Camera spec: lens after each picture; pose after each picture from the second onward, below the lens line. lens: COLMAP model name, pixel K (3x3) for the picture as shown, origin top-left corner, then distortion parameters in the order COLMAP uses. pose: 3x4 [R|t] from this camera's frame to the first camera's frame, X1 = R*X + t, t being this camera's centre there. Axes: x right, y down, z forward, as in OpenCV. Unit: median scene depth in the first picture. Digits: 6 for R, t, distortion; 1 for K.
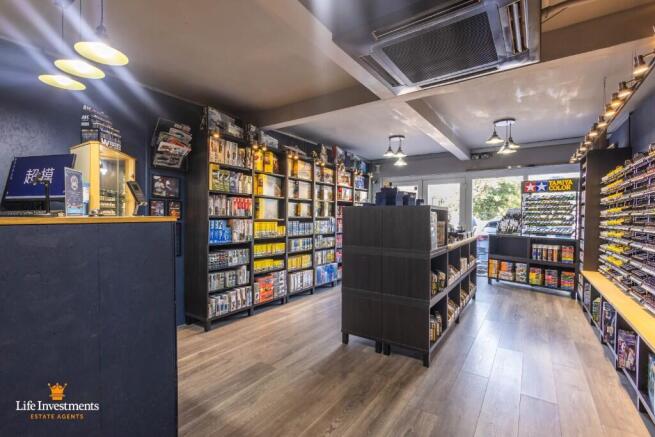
lens RADIAL K [[299.8, 0, 323.3], [0, 299.8, 220.2], [0, 0, 1]] dist [-0.001258, -0.000306]
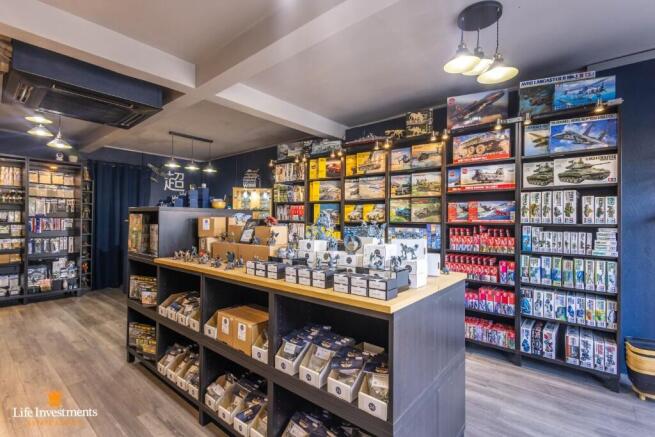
lens RADIAL K [[299.8, 0, 325.5], [0, 299.8, 221.9], [0, 0, 1]] dist [-0.001258, -0.000306]
pose [[-0.095988, -0.004978, -0.995370, 0.882109], [-0.020347, 0.999788, -0.003038, -0.006425], [0.995174, 0.019961, -0.096069, 1.184627]]
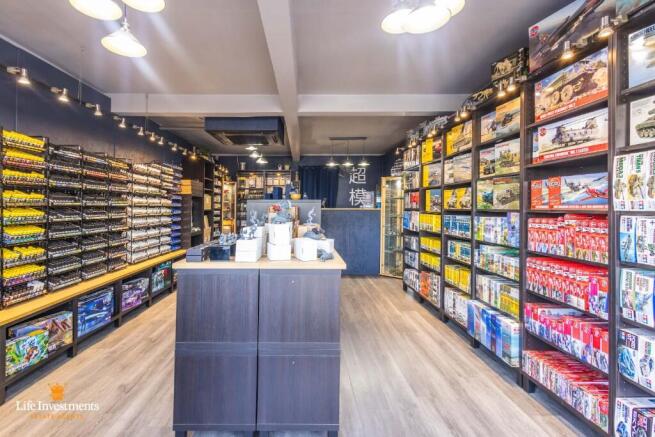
lens RADIAL K [[305.2, 0, 304.2], [0, 305.2, 205.6], [0, 0, 1]] dist [0.001990, -0.000420]
pose [[-0.815570, -0.011369, -0.578547, 0.714252], [-0.011368, 0.999929, -0.003624, -0.015019], [0.578547, 0.003622, -0.815641, 1.640264]]
